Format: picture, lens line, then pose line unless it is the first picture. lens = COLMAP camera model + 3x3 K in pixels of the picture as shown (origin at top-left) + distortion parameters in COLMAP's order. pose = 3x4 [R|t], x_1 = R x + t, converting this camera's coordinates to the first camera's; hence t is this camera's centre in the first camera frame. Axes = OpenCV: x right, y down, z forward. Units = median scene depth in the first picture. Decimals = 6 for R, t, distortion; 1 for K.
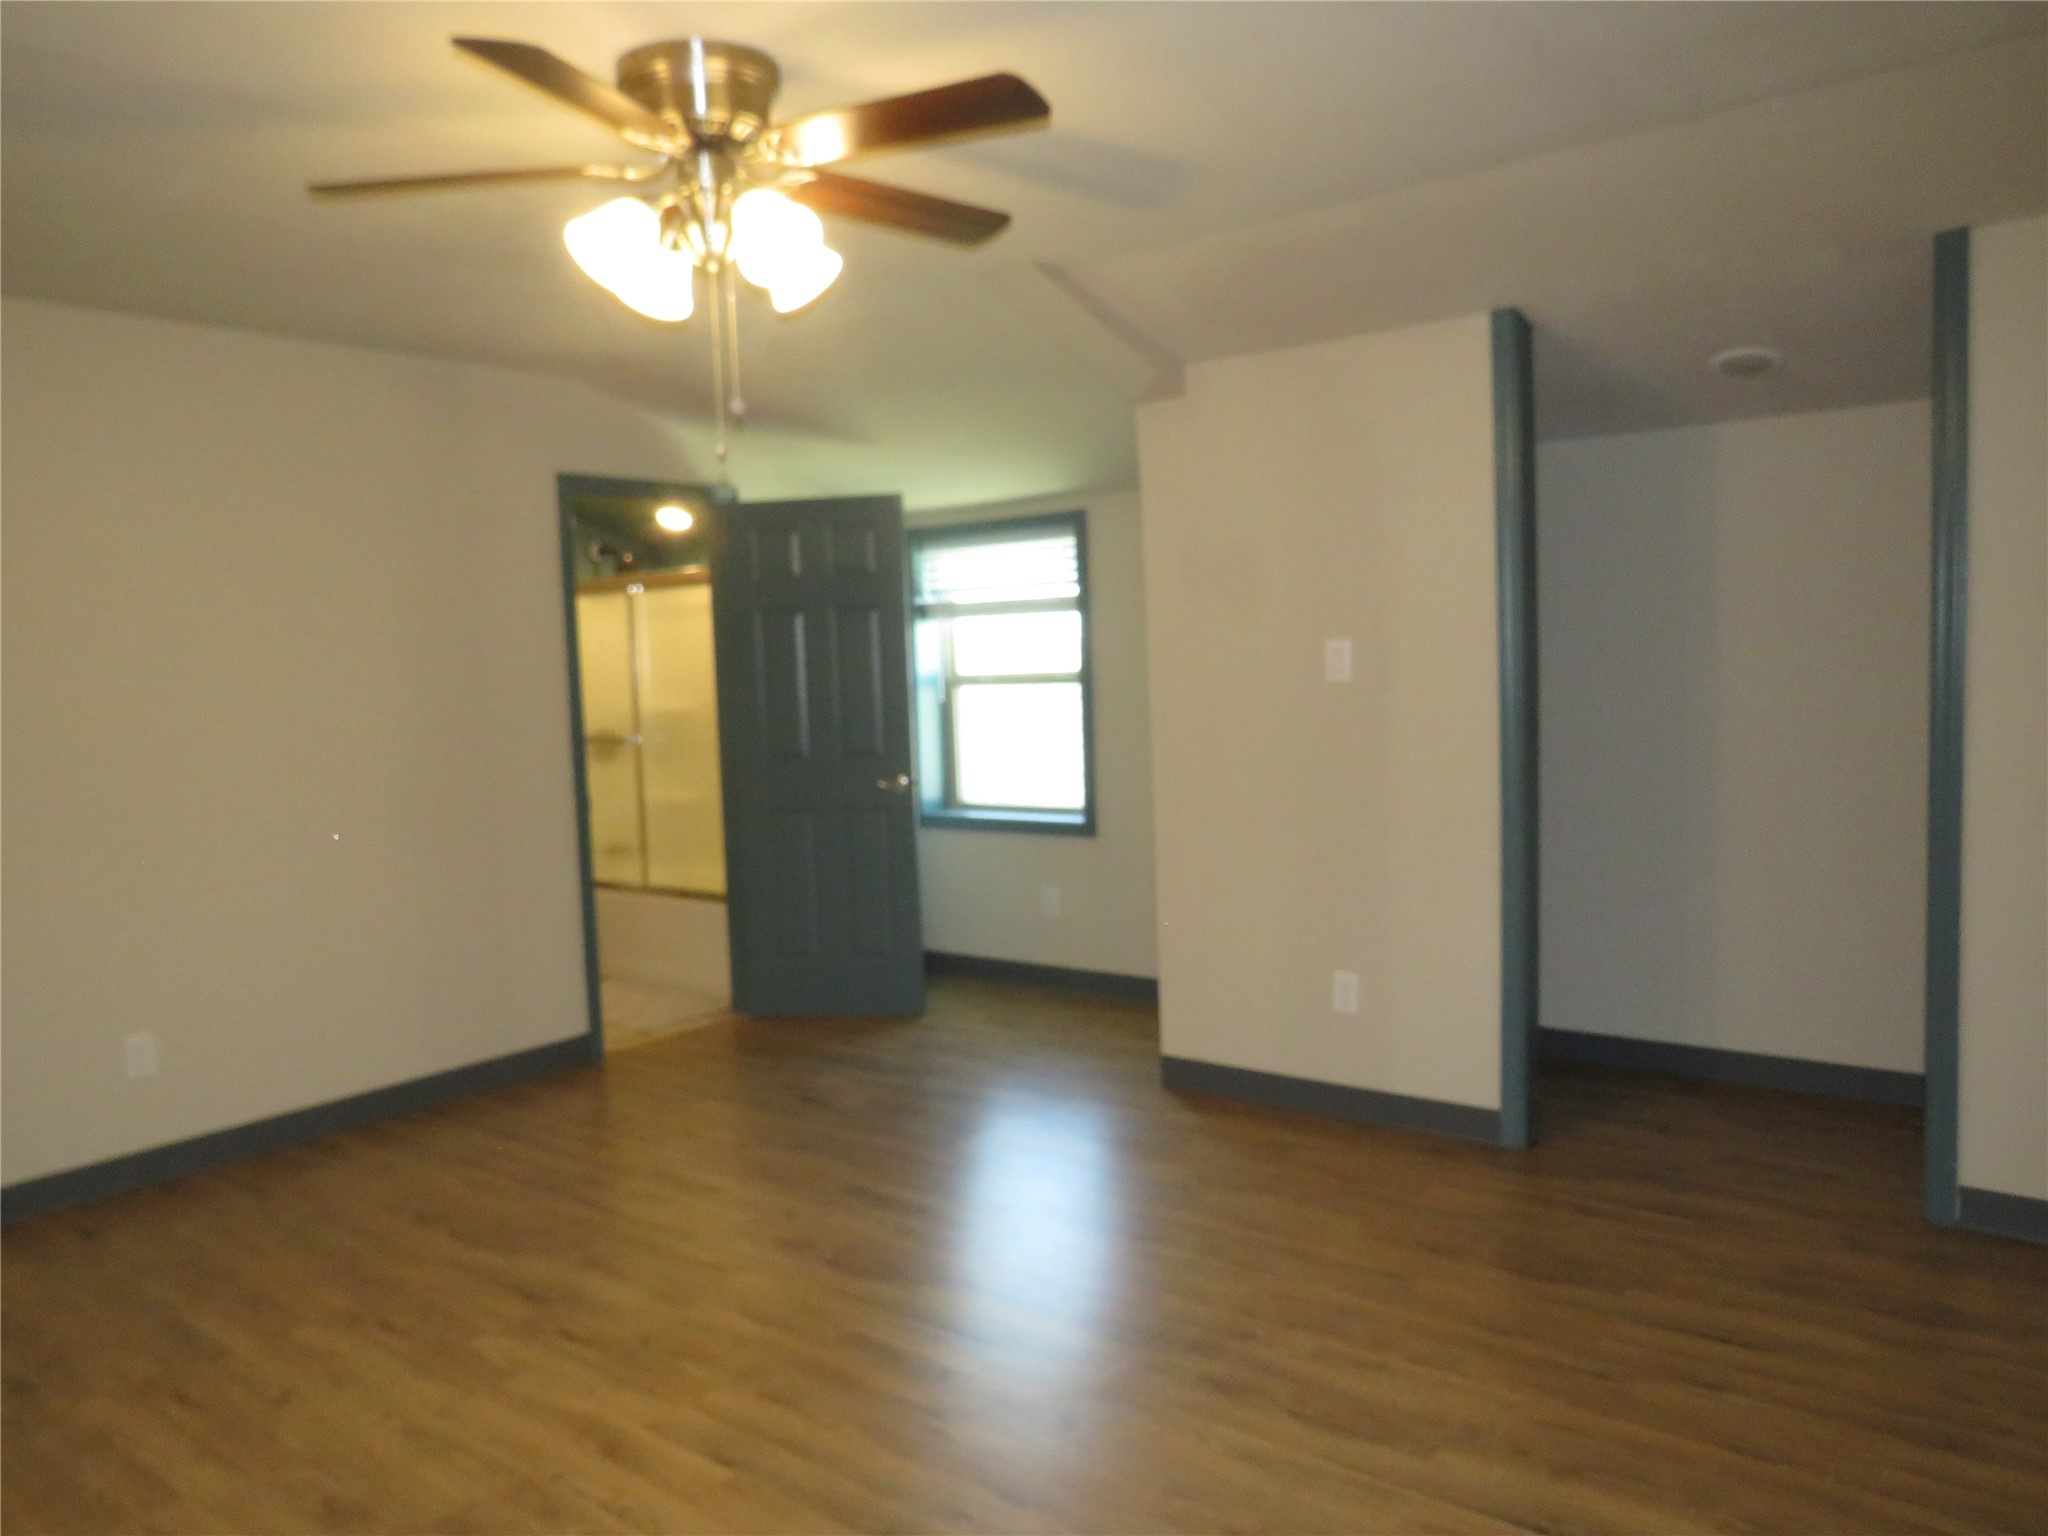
lens RADIAL K [[1447.8, 0, 980.2], [0, 1447.8, 771.1], [0, 0, 1]] dist [-0.002940, -0.001436]
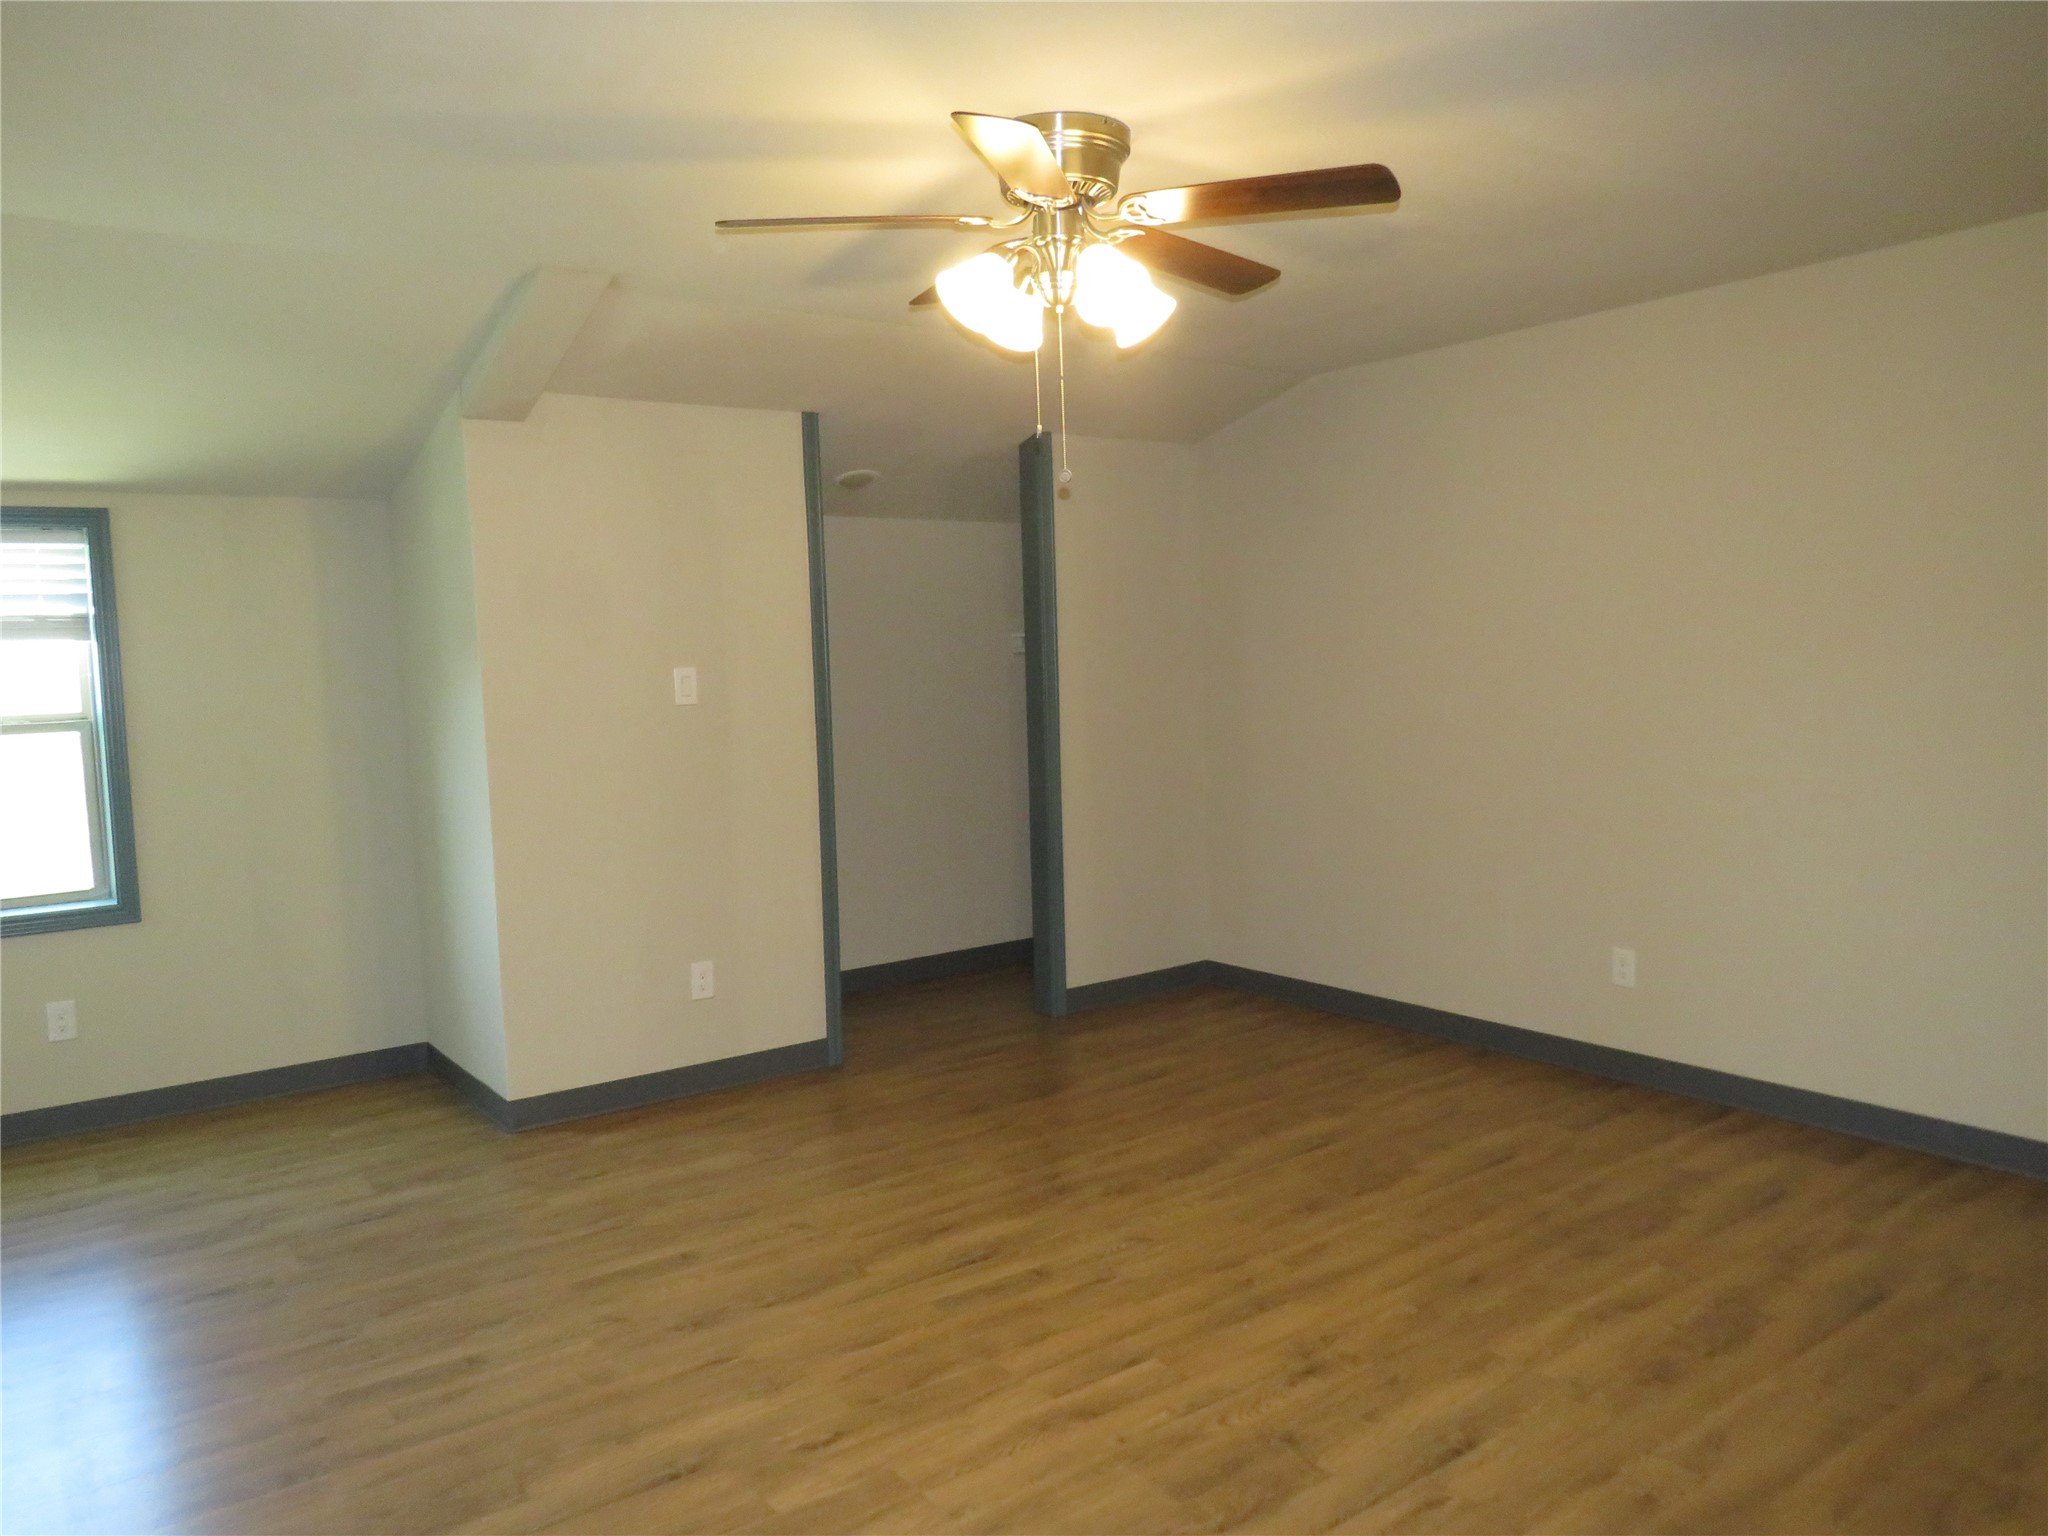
lens RADIAL K [[1454.8, 0, 1024.0], [0, 1454.8, 768.0], [0, 0, 1]] dist [-0.028924, 0.006206]
pose [[0.255793, -0.045601, 0.965656, -1.068635], [0.097750, 0.994987, 0.021094, -0.014961], [-0.961777, 0.088997, 0.258968, 0.627915]]
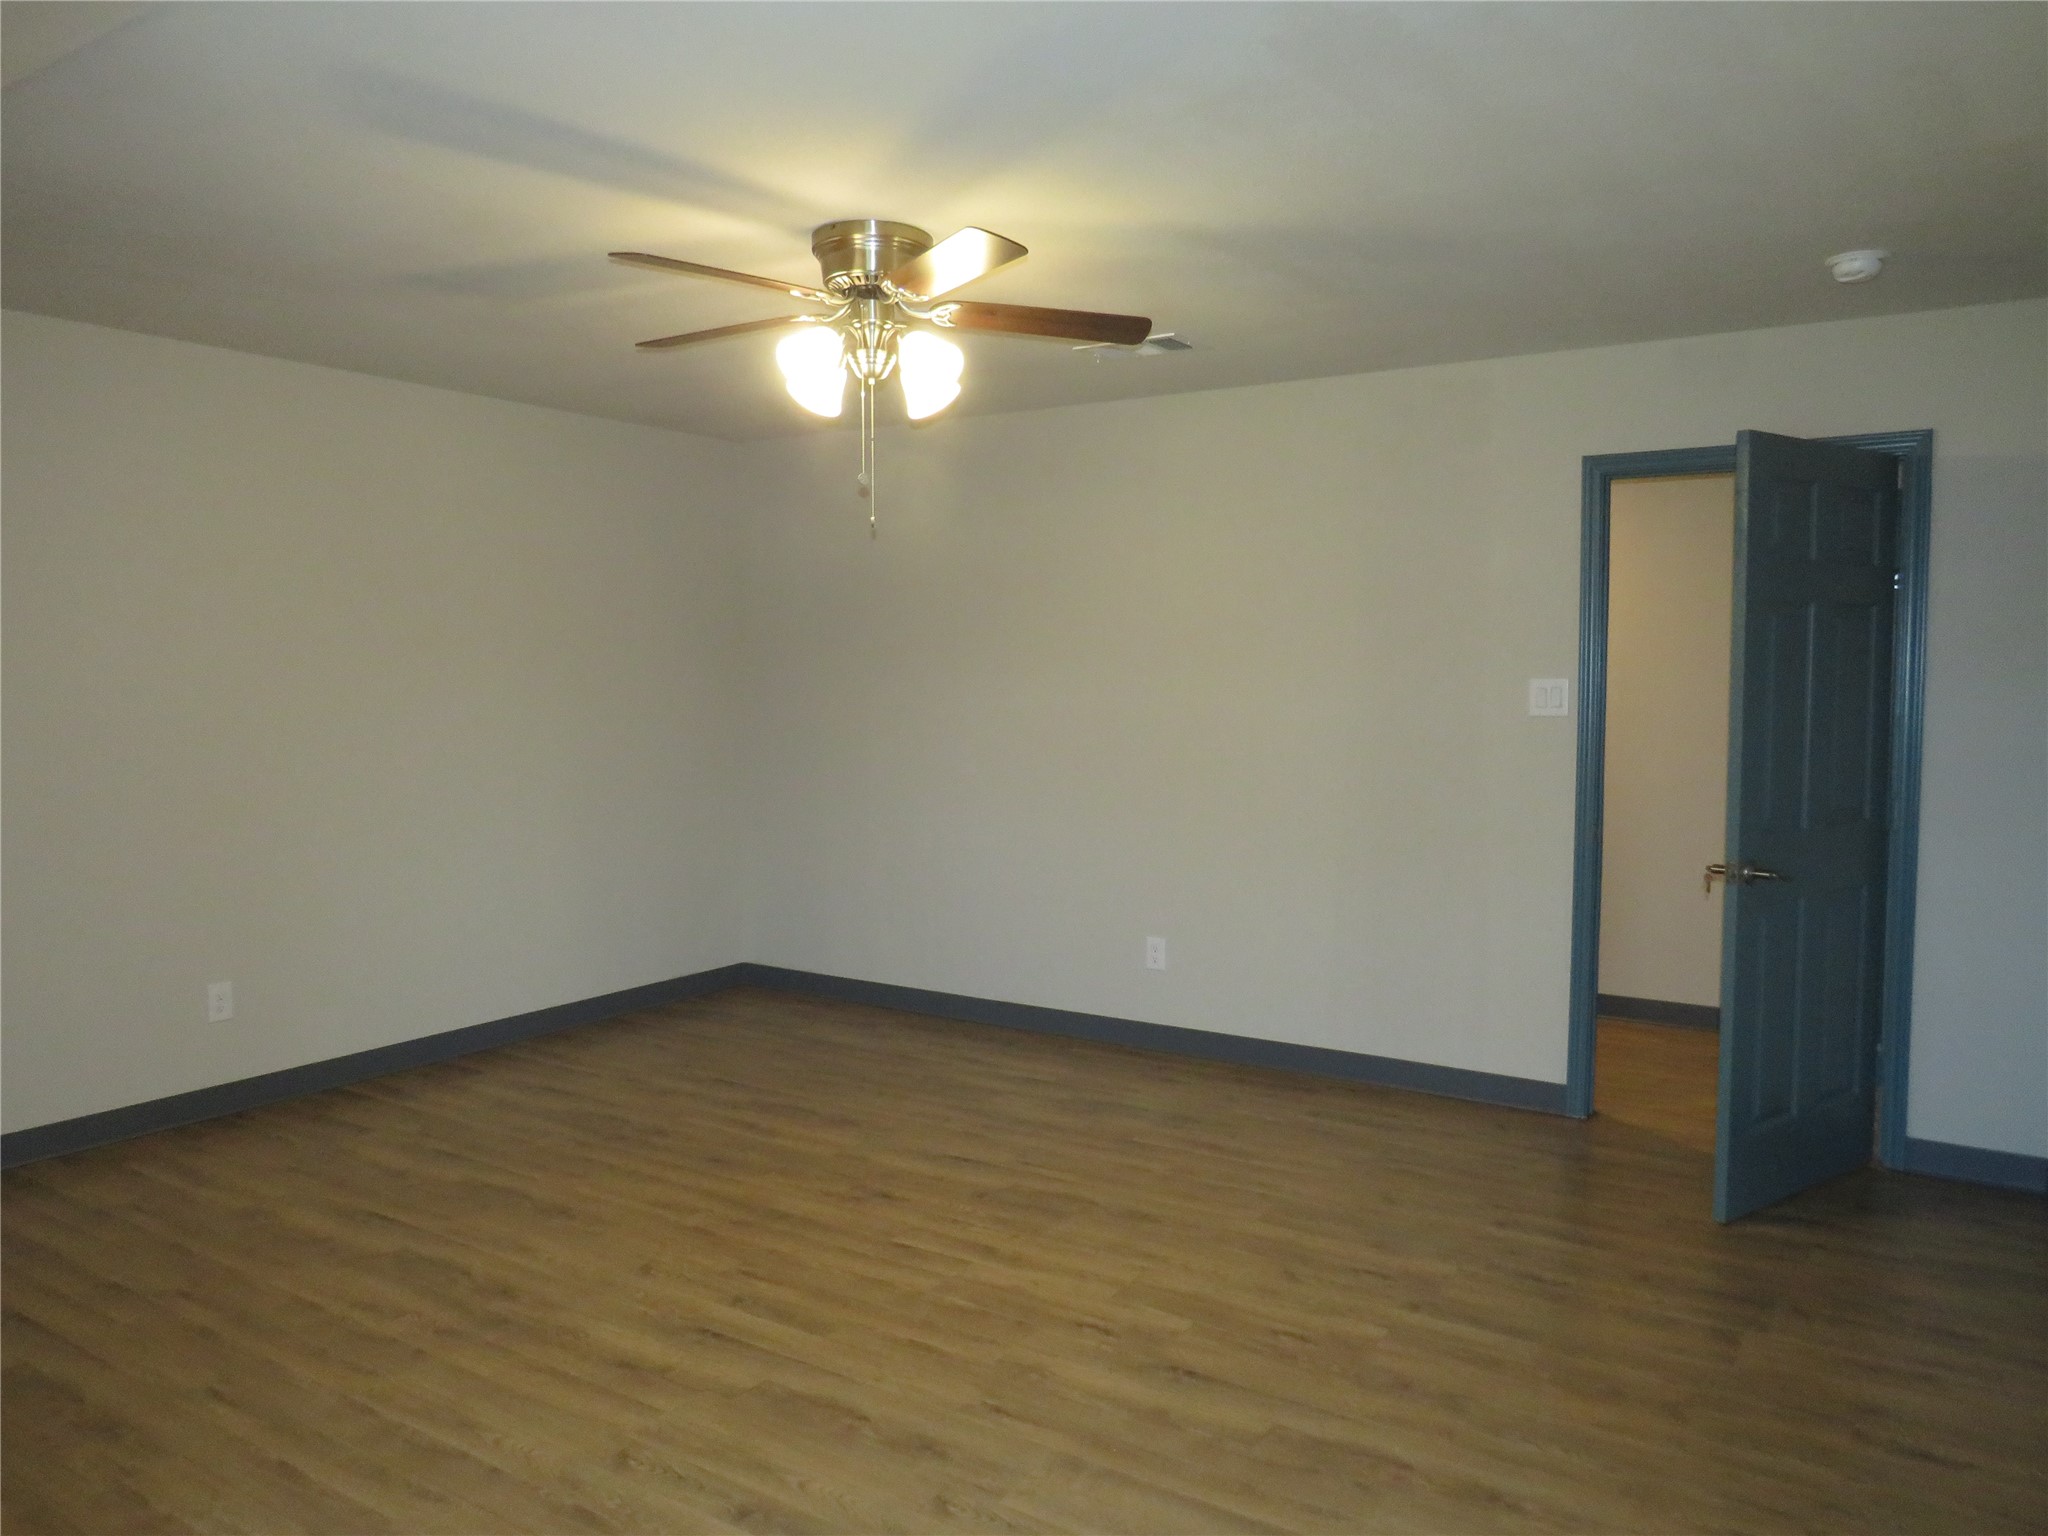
lens RADIAL K [[1480.0, 0, 990.0], [0, 1480.0, 768.3], [0, 0, 1]] dist [0.005045, 0.001984]
pose [[-0.995508, 0.036788, -0.087237, -0.129065], [0.023123, 0.987991, 0.152771, -0.166422], [0.091809, 0.150067, -0.984404, 1.979864]]
